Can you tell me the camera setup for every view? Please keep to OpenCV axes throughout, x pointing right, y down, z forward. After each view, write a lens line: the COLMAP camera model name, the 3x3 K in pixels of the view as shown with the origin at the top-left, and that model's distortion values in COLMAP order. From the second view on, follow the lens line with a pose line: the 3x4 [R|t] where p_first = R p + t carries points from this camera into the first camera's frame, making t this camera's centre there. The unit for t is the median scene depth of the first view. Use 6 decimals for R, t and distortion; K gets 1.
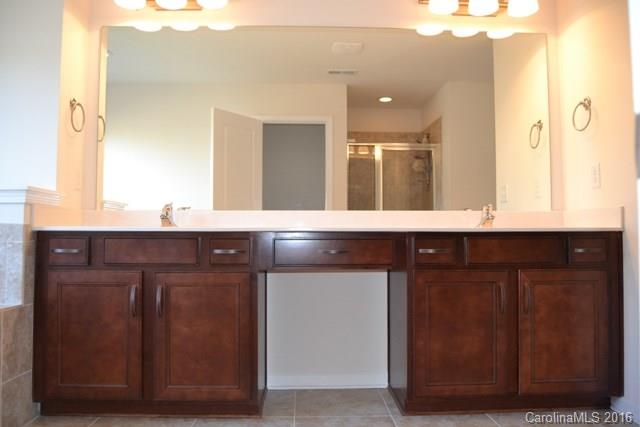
lens RADIAL K [[510.1, 0, 320.0], [0, 510.1, 213.1], [0, 0, 1]] dist [-0.072563, 0.025891]
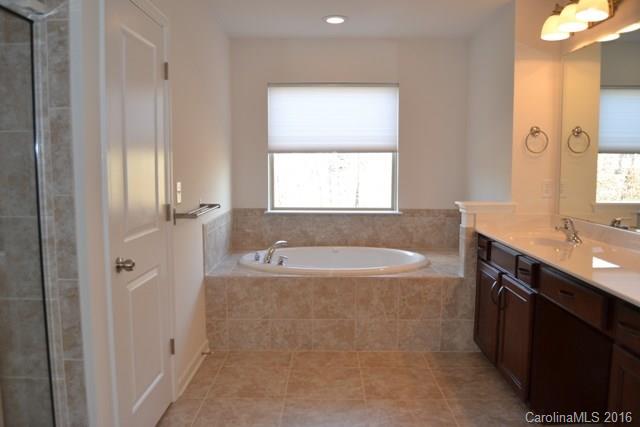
lens RADIAL K [[510.1, 0, 320.3], [0, 510.1, 213.8], [0, 0, 1]] dist [-0.072563, 0.025891]
pose [[-0.047133, 0.092271, -0.994618, 1.017535], [0.041867, 0.995032, 0.090326, -0.184635], [0.998011, -0.037385, -0.050762, 0.632395]]
